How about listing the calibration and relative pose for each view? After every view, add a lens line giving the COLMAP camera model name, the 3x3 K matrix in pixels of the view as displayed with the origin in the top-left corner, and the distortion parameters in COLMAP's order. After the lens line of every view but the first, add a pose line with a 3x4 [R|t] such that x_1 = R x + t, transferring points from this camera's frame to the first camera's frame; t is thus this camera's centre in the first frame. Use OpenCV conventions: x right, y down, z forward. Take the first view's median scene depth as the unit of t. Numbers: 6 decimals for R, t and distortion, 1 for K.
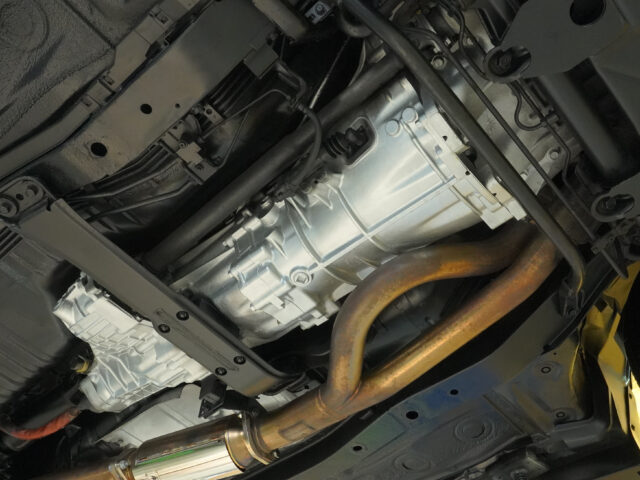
lens RADIAL K [[669.7, 0, 320.0], [0, 669.7, 240.0], [0, 0, 1]] dist [0.021894, 0.004741]
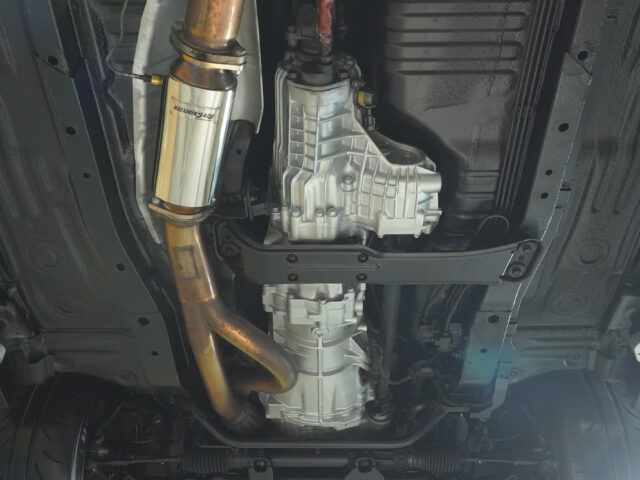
lens RADIAL K [[607.6, 0, 320.0], [0, 607.6, 240.0], [0, 0, 1]] dist [-0.007498, -0.000818]
pose [[-0.650457, 0.573985, 0.497440, -0.721006], [-0.626822, -0.035791, -0.778340, 0.986600], [-0.428952, -0.818083, 0.383066, 0.677607]]
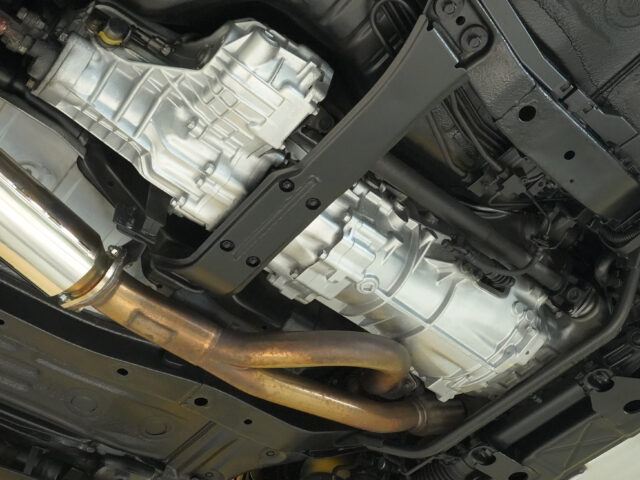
lens RADIAL K [[727.6, 0, 320.0], [0, 727.6, 225.2], [0, 0, 1]] dist [0.009896, -0.009365]
pose [[0.128996, 0.761152, 0.635616, -0.763189], [-0.756407, 0.490014, -0.433283, 0.515406], [-0.641255, -0.424892, 0.638951, 0.397891]]
